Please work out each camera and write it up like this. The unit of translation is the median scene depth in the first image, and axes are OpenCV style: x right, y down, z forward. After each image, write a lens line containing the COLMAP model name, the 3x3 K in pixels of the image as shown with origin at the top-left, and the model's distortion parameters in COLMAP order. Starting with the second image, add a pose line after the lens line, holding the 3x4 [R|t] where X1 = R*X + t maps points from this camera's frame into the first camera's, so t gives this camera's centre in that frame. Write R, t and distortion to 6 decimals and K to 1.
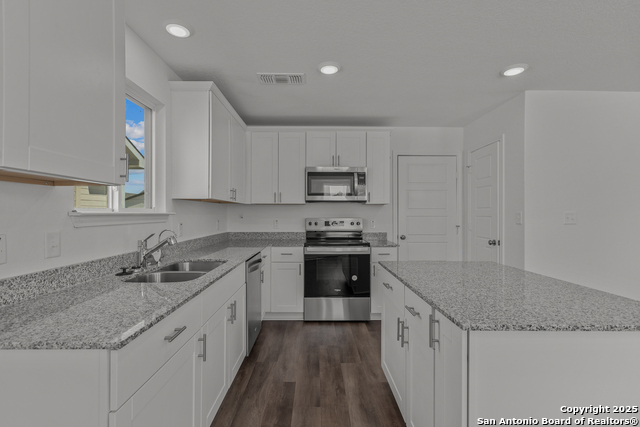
lens RADIAL K [[291.9, 0, 319.1], [0, 291.9, 212.4], [0, 0, 1]] dist [0.001413, 0.000122]
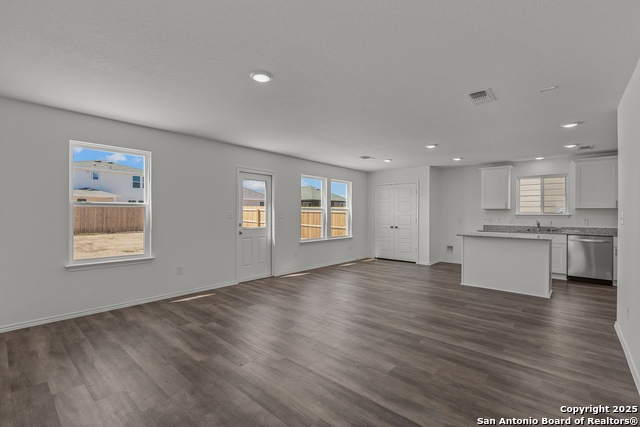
lens RADIAL K [[289.6, 0, 318.3], [0, 289.6, 214.4], [0, 0, 1]] dist [0.003433, -0.000056]
pose [[-0.672797, -0.004652, -0.739813, 2.009959], [-0.003856, 0.999989, -0.002781, 0.010214], [0.739817, 0.000981, -0.672807, 0.763962]]
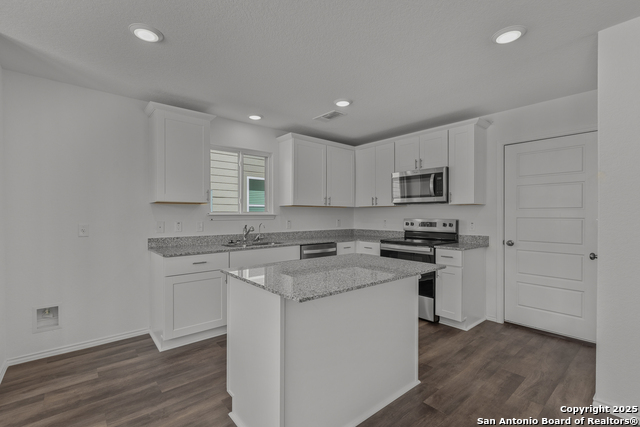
lens RADIAL K [[291.4, 0, 317.9], [0, 291.4, 215.7], [0, 0, 1]] dist [0.001690, 0.000184]
pose [[0.637212, 0.002142, -0.770686, 0.695819], [0.003459, 0.999978, 0.005639, 0.001162], [0.770681, -0.006259, 0.637191, 0.062026]]
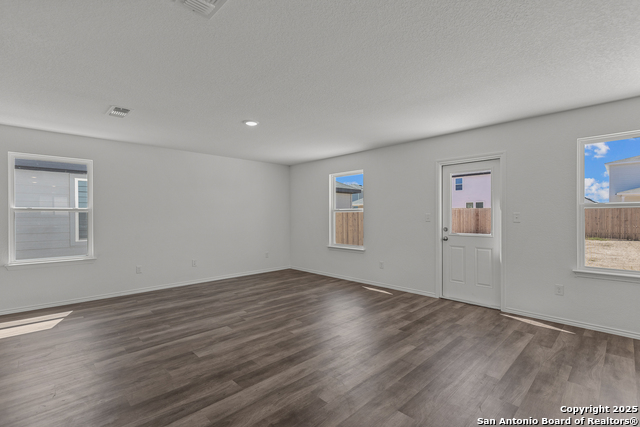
lens RADIAL K [[294.2, 0, 315.5], [0, 294.2, 216.9], [0, 0, 1]] dist [0.003608, 0.000195]
pose [[-0.681439, -0.003393, 0.731867, 0.552738], [-0.001372, 0.999993, 0.003358, 0.003140], [-0.731873, 0.001284, -0.681439, 0.732678]]
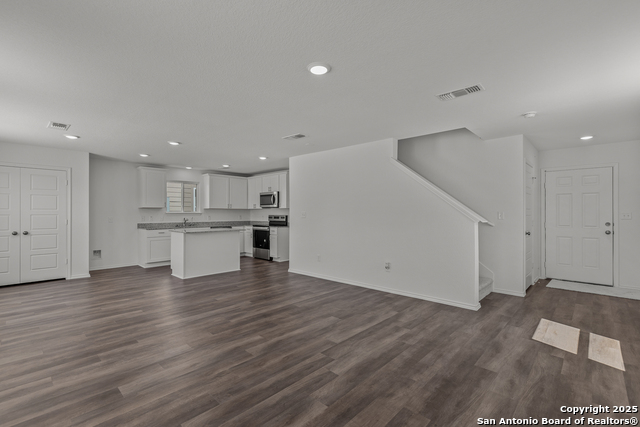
lens RADIAL K [[291.9, 0, 319.1], [0, 291.9, 212.4], [0, 0, 1]] dist [0.001413, 0.000122]
pose [[0.722548, -0.003974, -0.691310, 2.049410], [0.004827, 0.999988, -0.000704, 0.003834], [0.691304, -0.002828, 0.722558, -0.381762]]
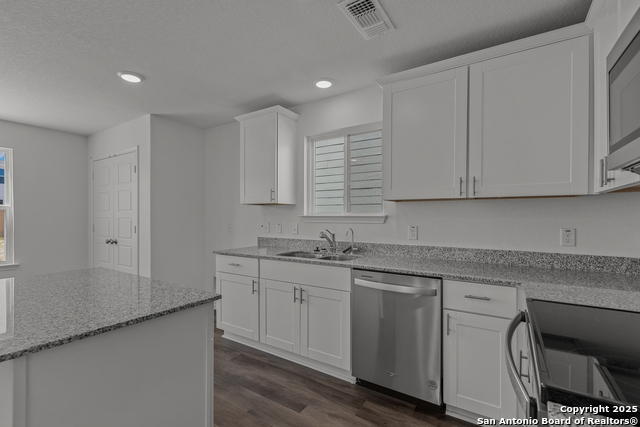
lens RADIAL K [[294.2, 0, 315.5], [0, 294.2, 216.9], [0, 0, 1]] dist [0.003608, 0.000195]
pose [[-0.561059, 0.000689, -0.827776, 0.394815], [0.001333, 0.999999, -0.000071, 0.004900], [0.827775, -0.001143, -0.561059, 0.992527]]
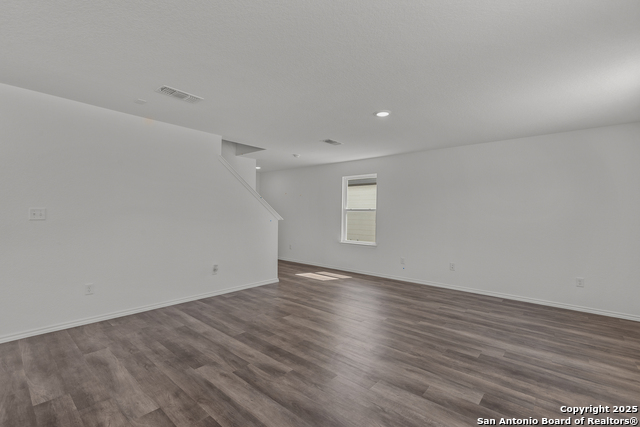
lens RADIAL K [[287.0, 0, 317.4], [0, 287.0, 214.5], [0, 0, 1]] dist [0.001417, -0.000230]
pose [[0.664633, 0.005005, 0.747153, 0.647791], [-0.014764, 0.999870, 0.006435, -0.000221], [-0.747024, -0.015308, 0.664621, -0.362253]]
